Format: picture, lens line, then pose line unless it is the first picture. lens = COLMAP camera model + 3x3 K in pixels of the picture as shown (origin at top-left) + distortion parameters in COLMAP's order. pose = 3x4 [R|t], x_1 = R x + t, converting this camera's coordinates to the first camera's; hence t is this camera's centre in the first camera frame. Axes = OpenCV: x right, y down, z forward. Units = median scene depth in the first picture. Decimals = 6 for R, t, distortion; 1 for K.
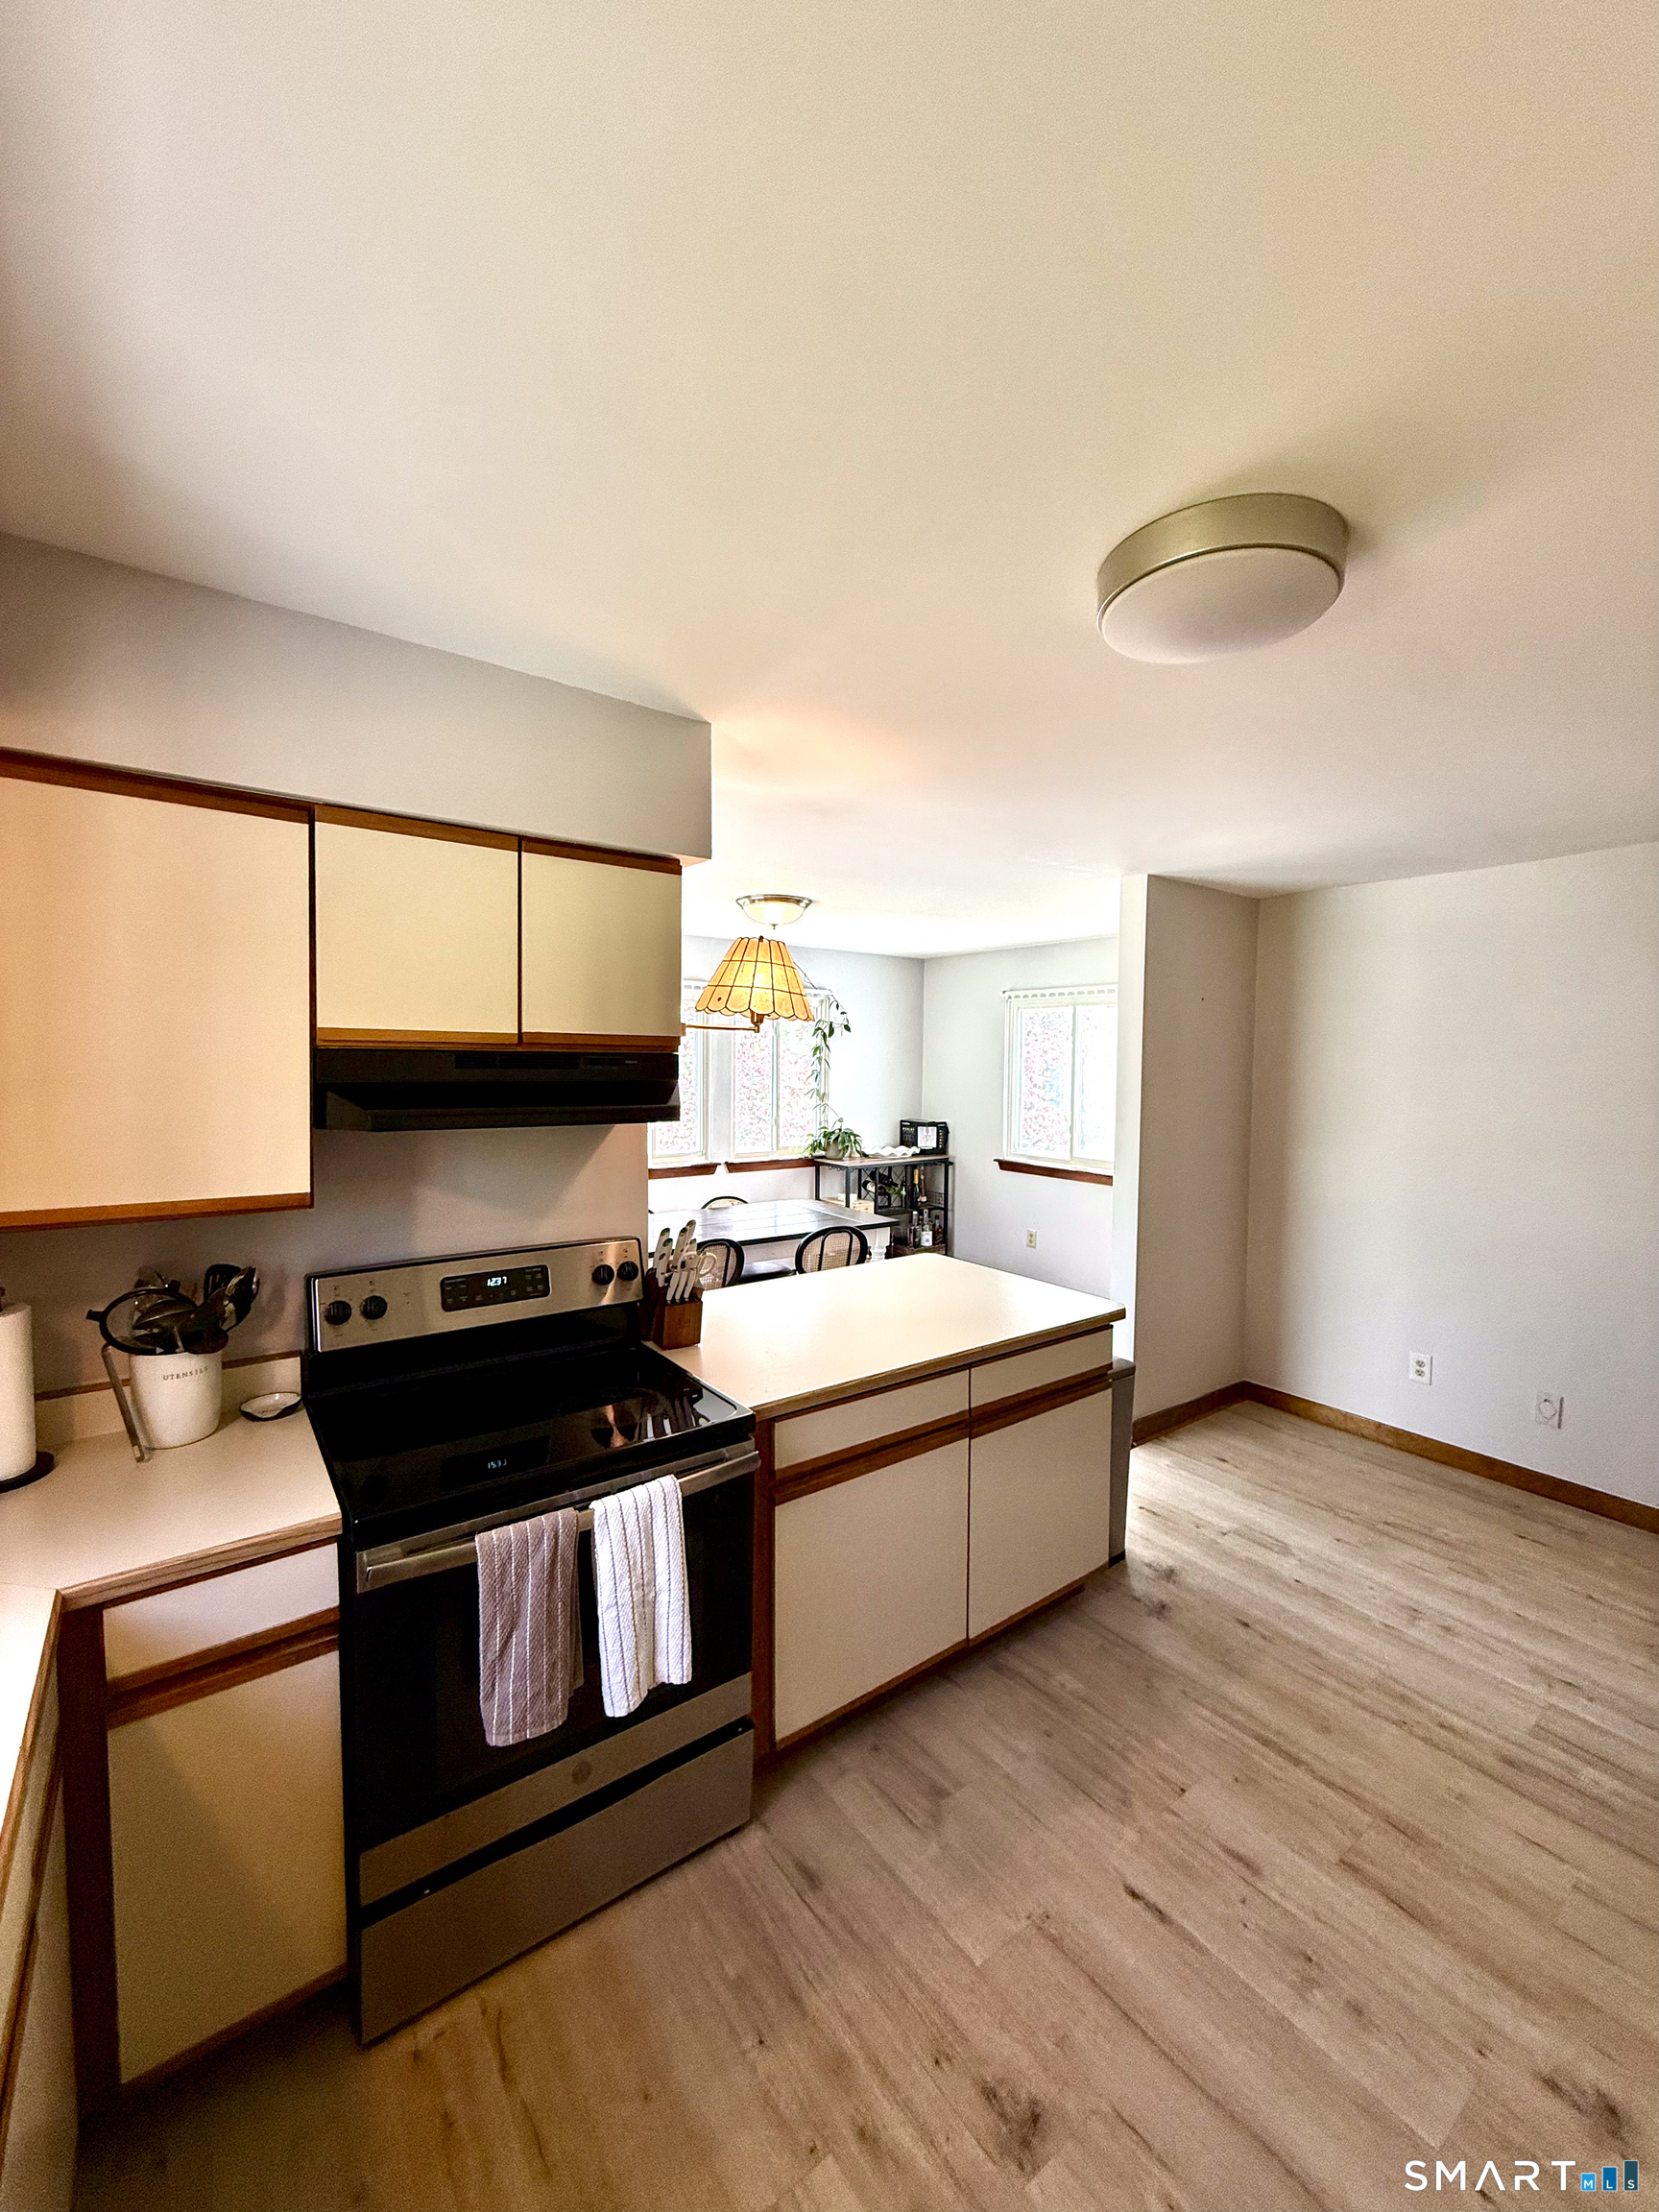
lens RADIAL K [[872.8, 0, 820.8], [0, 872.8, 1100.9], [0, 0, 1]] dist [0.003750, -0.000883]
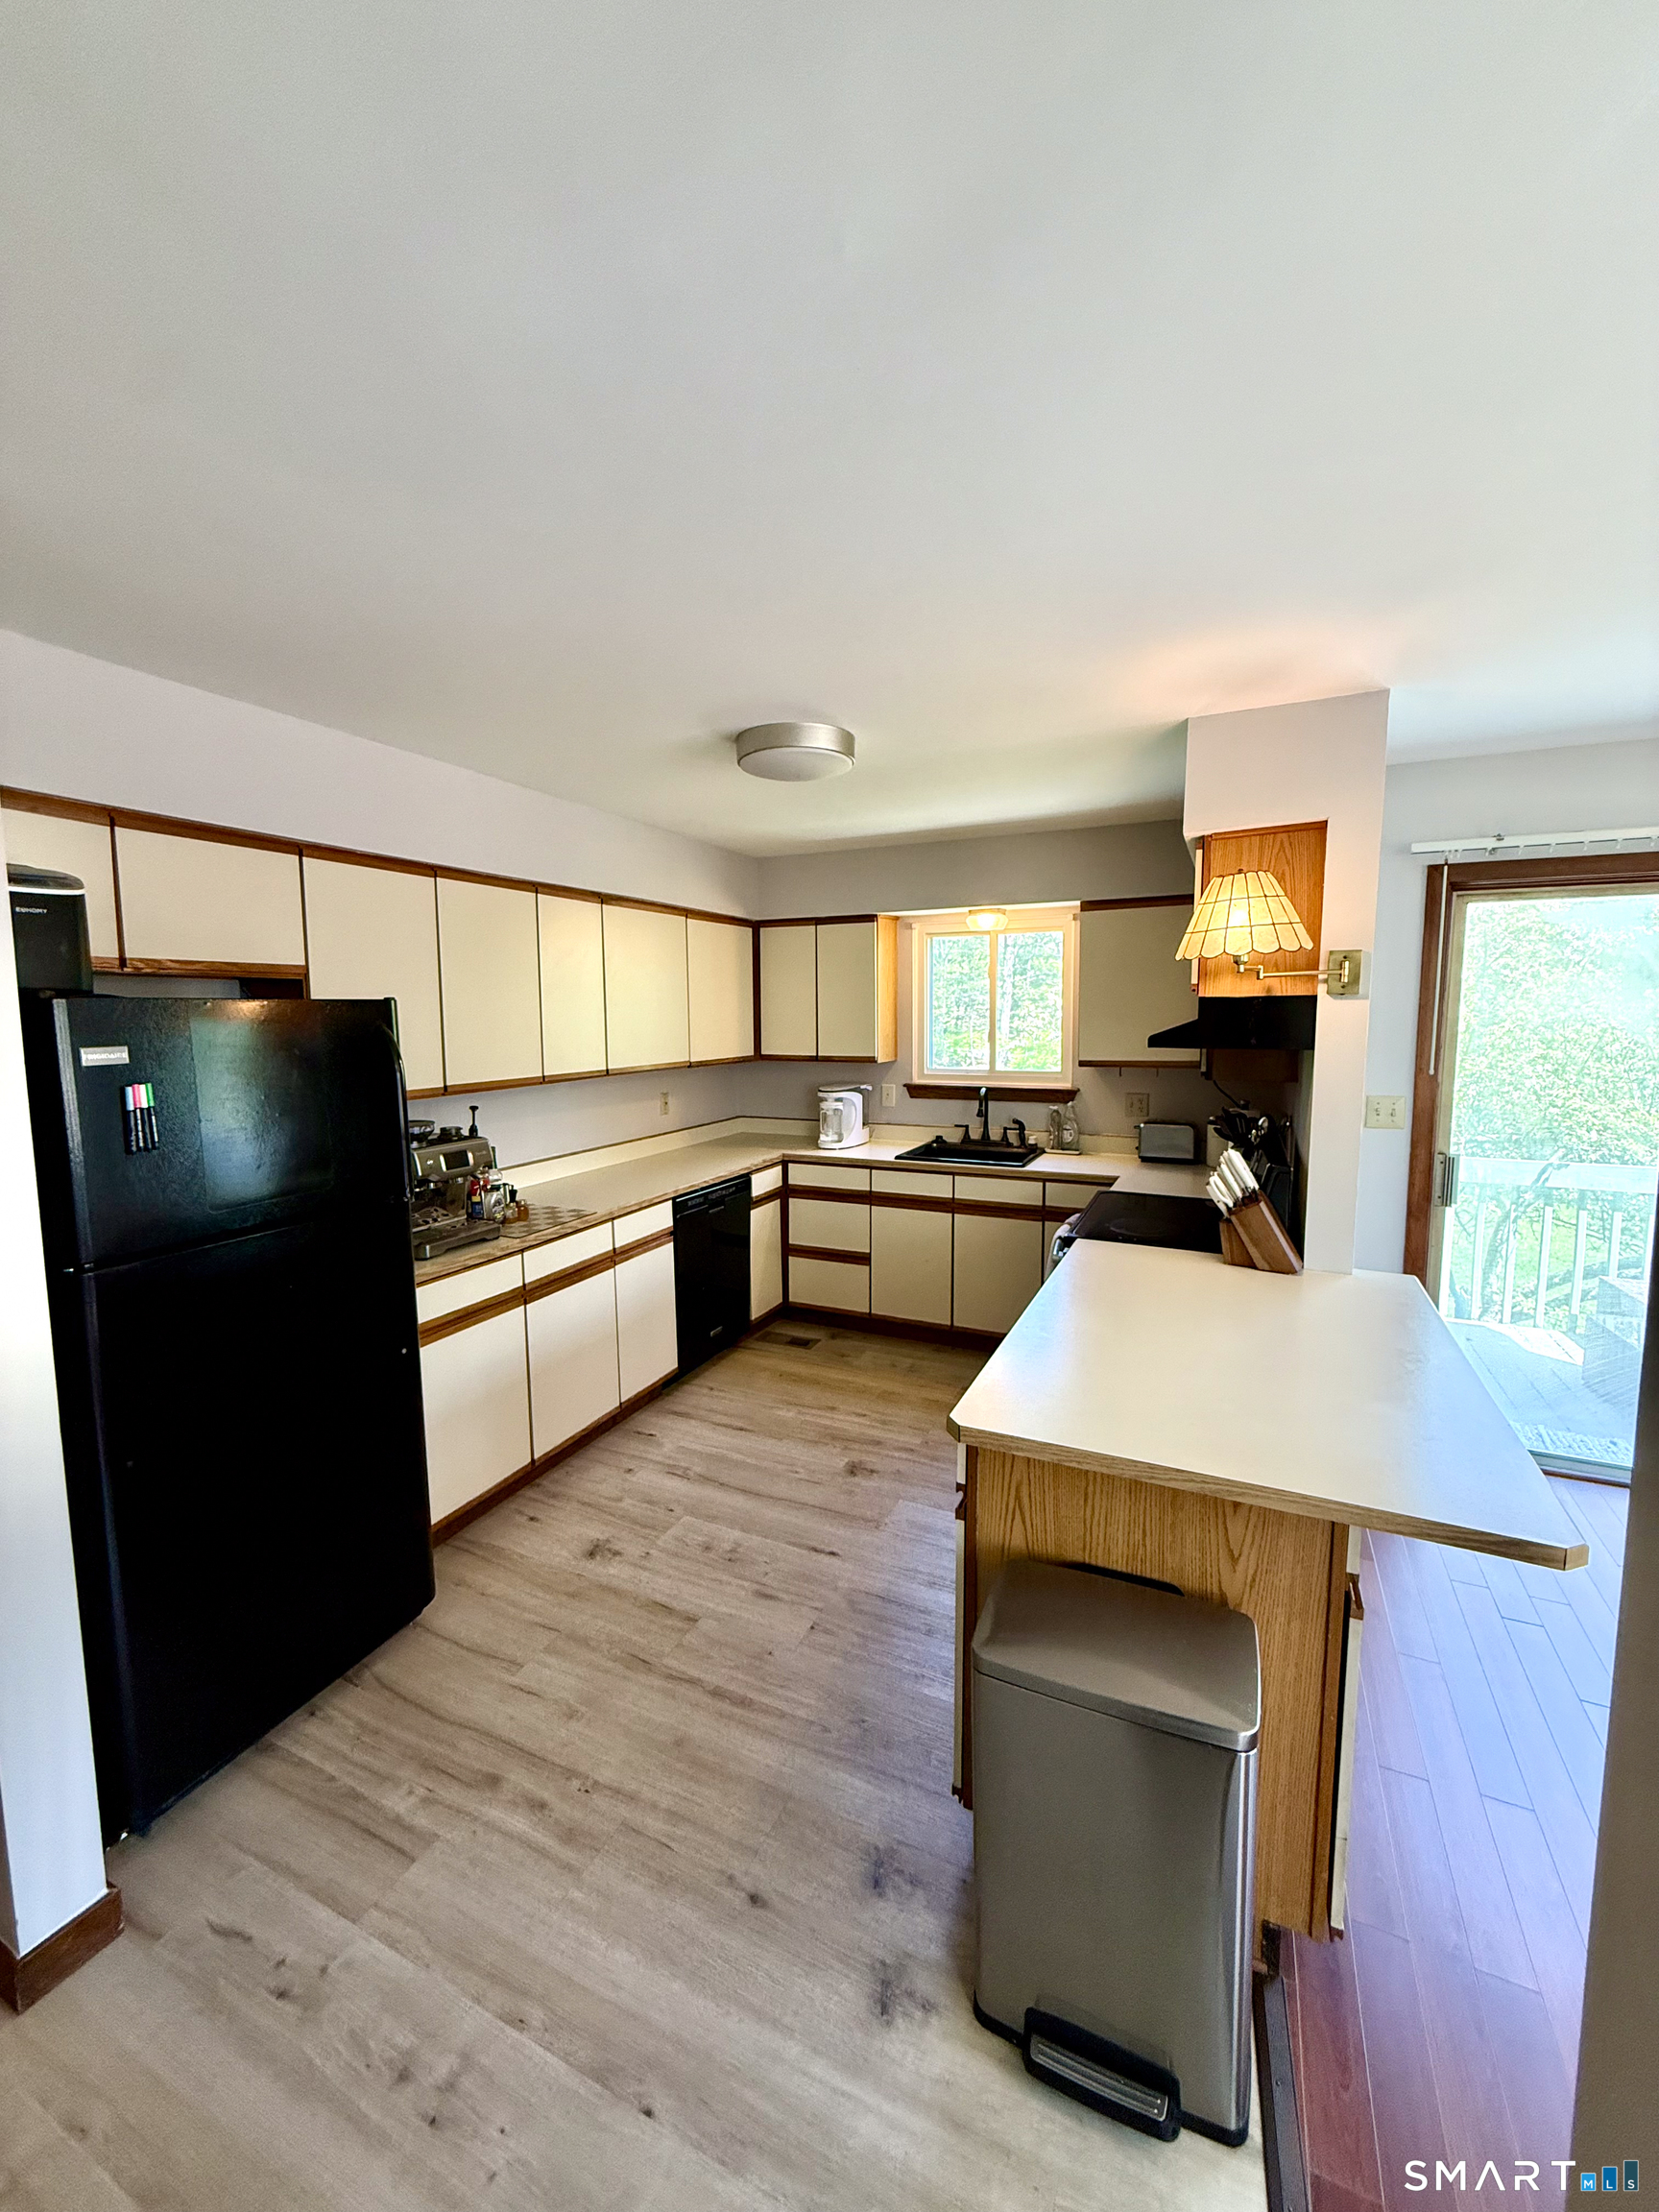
lens RADIAL K [[872.8, 0, 837.4], [0, 872.8, 1121.6], [0, 0, 1]] dist [0.003750, -0.000883]
pose [[-0.869905, 0.054666, -0.490181, 0.930946], [-0.031424, 0.985677, 0.165691, -0.069607], [0.492217, 0.159539, -0.855727, 1.931319]]
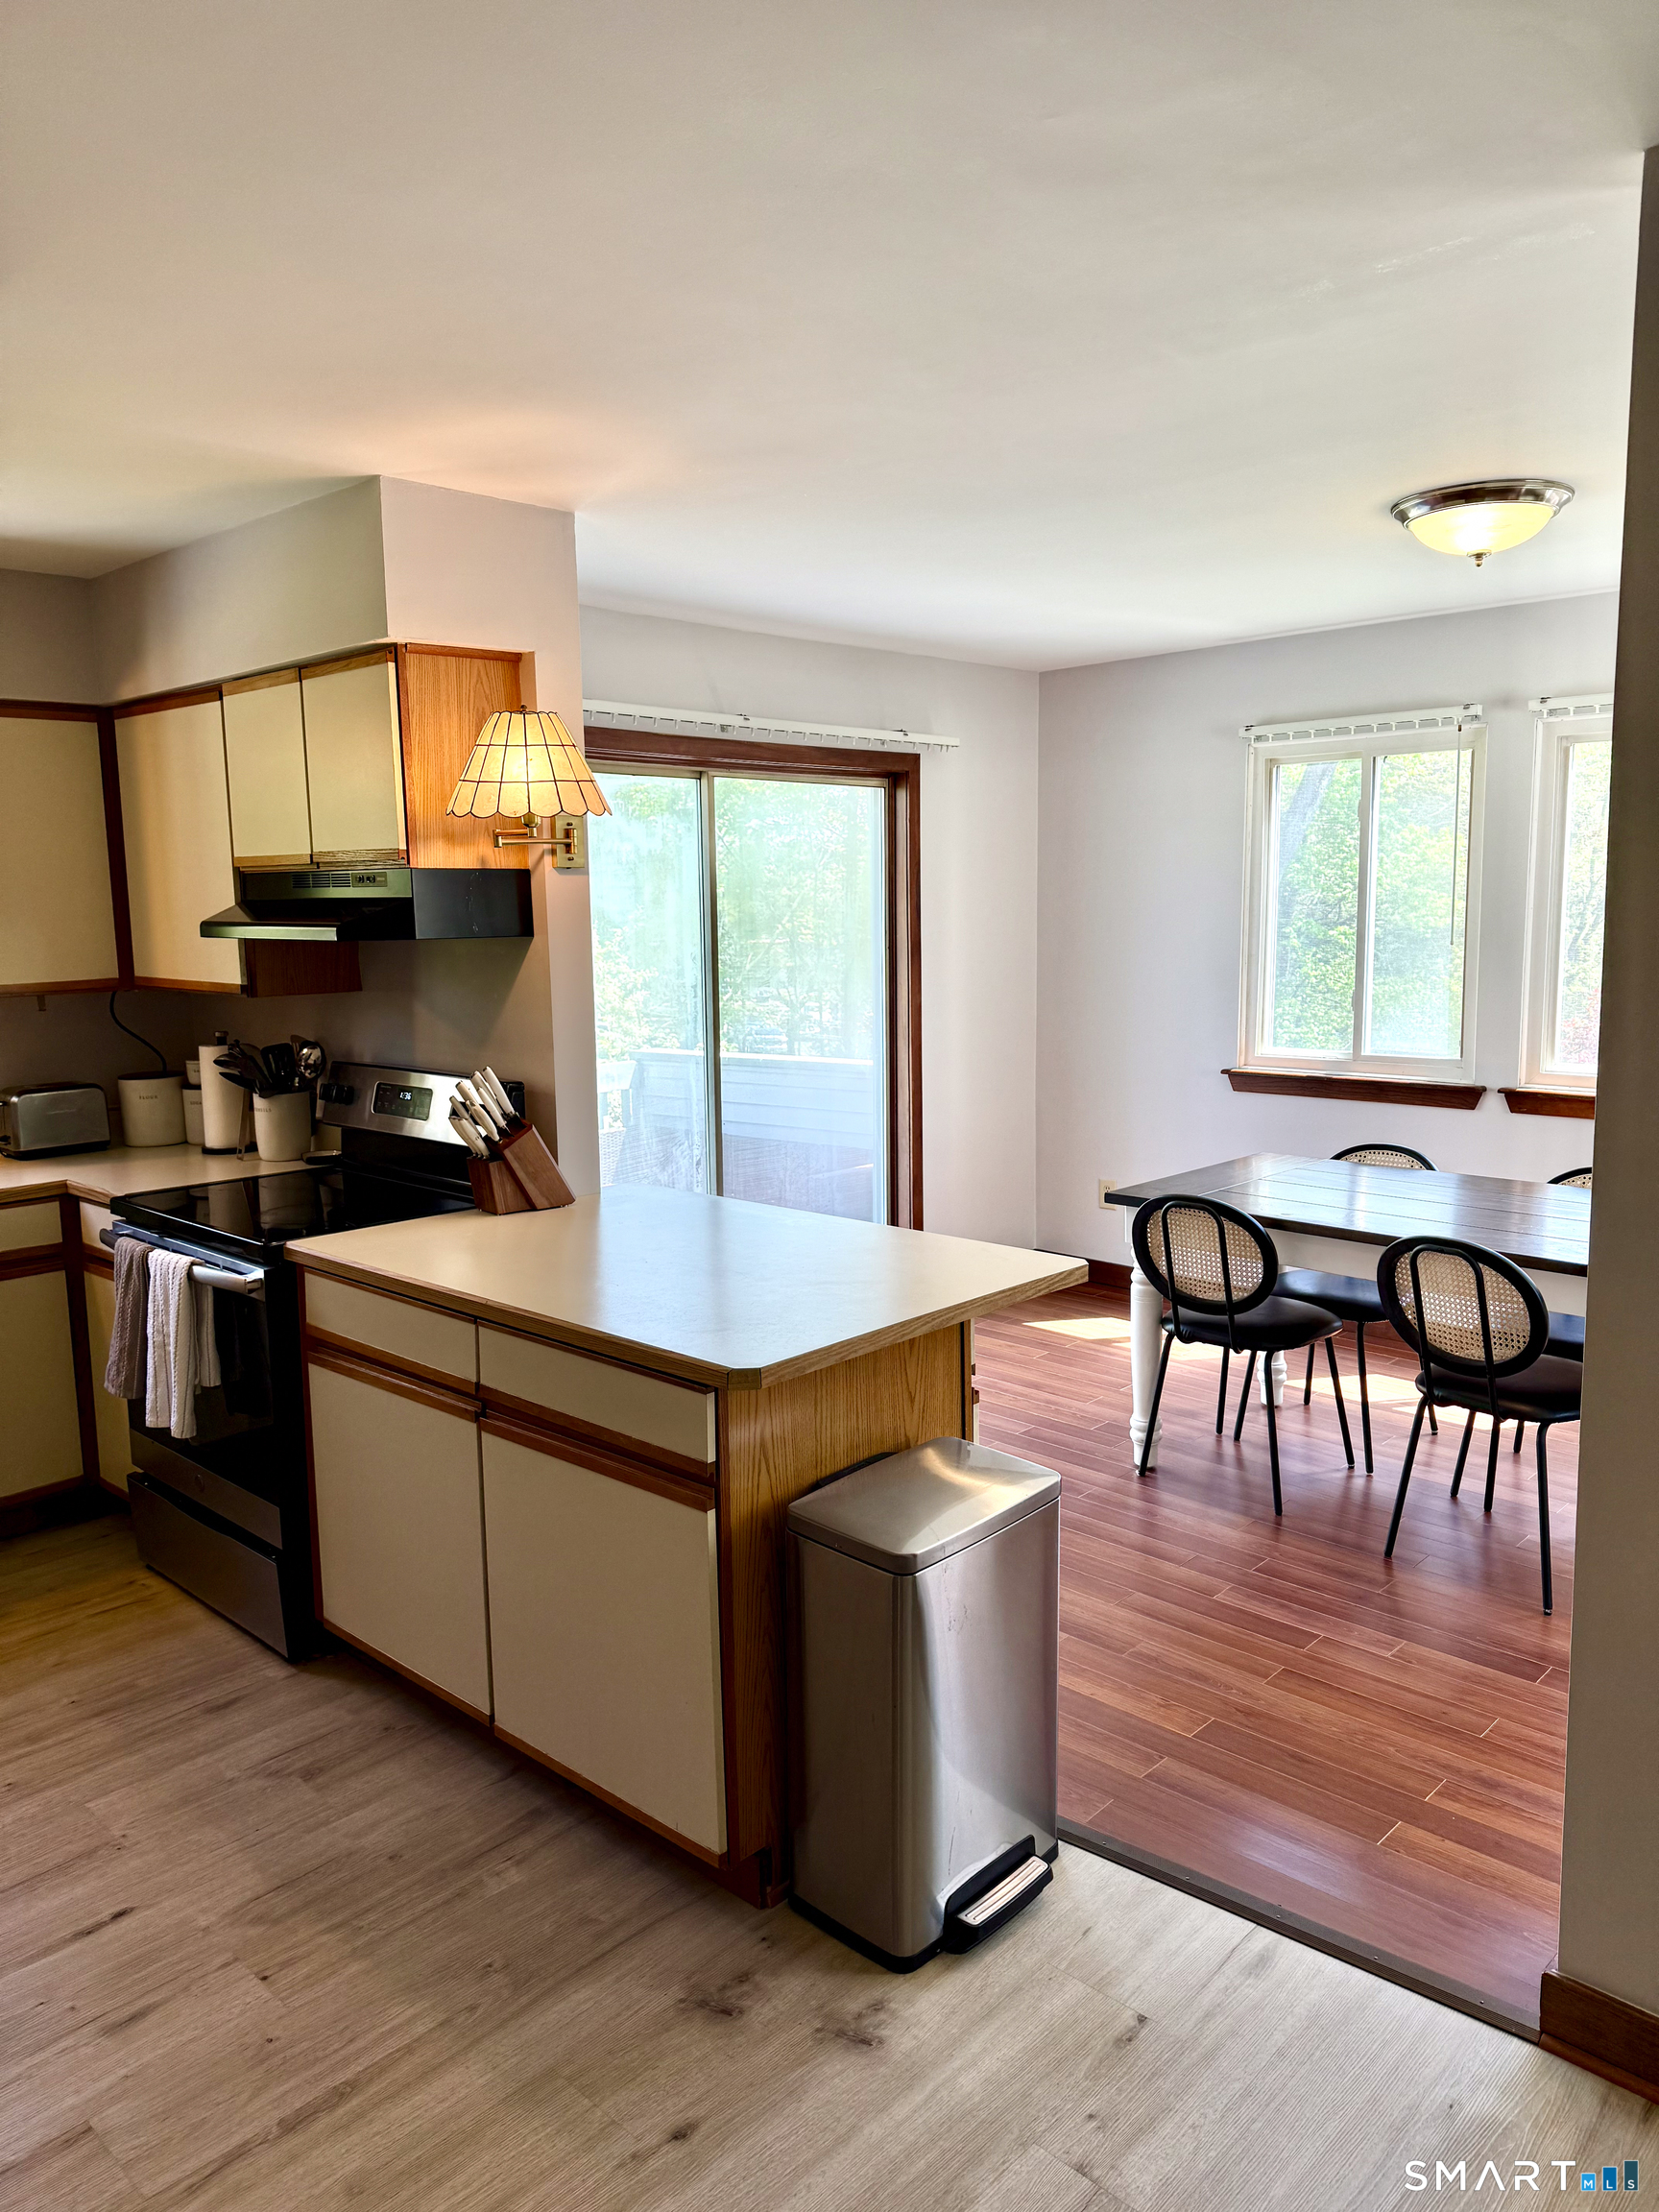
lens RADIAL K [[1531.8, 0, 835.3], [0, 1531.8, 1096.8], [0, 0, 1]] dist [0.000046, -0.001531]
pose [[0.189476, 0.109190, -0.975795, 1.558868], [-0.034492, 0.993924, 0.104521, 0.001655], [0.981279, 0.013852, 0.192091, 1.207565]]
